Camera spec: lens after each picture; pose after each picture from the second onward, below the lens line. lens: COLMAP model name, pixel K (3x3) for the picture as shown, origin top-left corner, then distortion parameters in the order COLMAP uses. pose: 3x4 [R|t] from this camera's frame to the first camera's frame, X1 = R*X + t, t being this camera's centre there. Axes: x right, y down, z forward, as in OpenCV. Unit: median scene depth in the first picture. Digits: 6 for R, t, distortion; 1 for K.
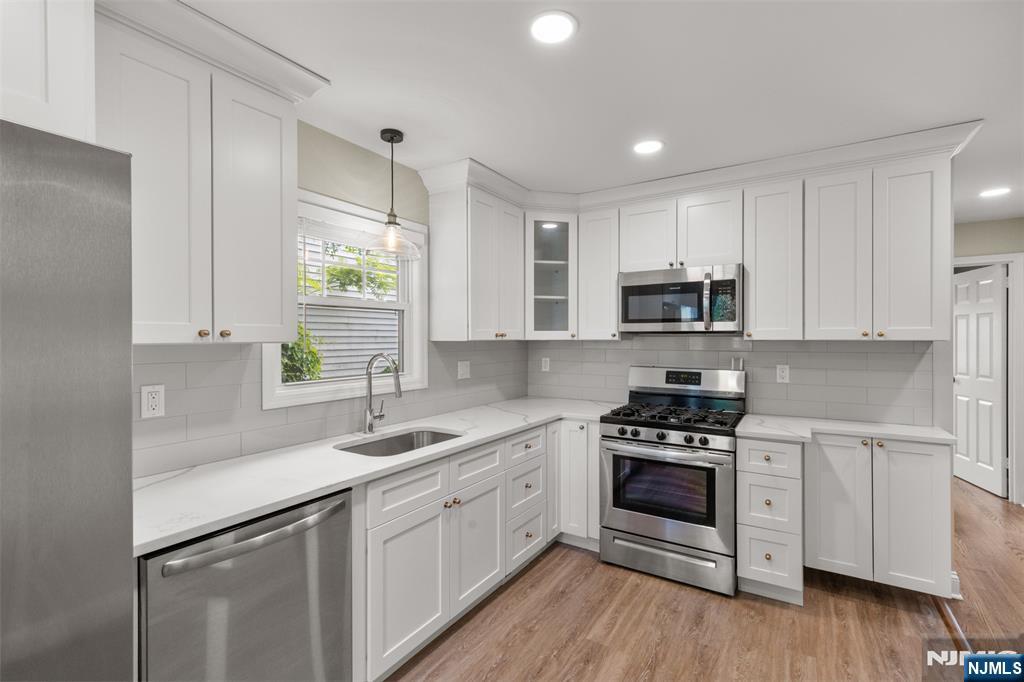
lens RADIAL K [[463.3, 0, 513.3], [0, 463.3, 339.3], [0, 0, 1]] dist [0.012544, -0.002676]
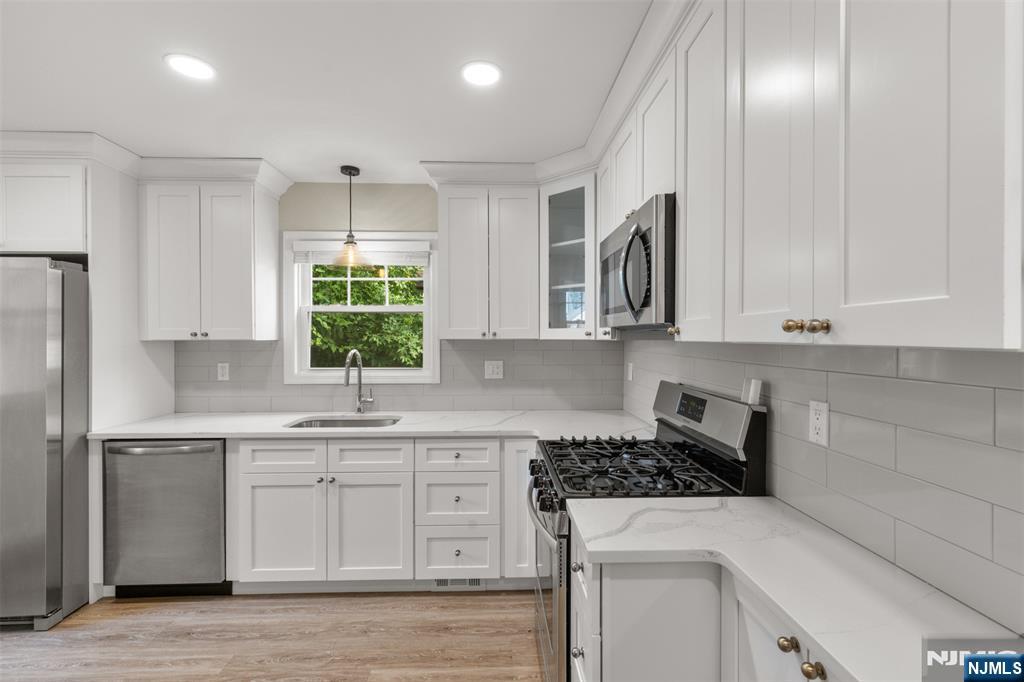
lens RADIAL K [[463.3, 0, 510.6], [0, 463.3, 339.2], [0, 0, 1]] dist [0.012544, -0.002676]
pose [[0.554116, 0.005399, -0.832422, 0.937900], [-0.002149, 0.999985, 0.005056, -0.003993], [0.832437, -0.001013, 0.554119, 0.643252]]
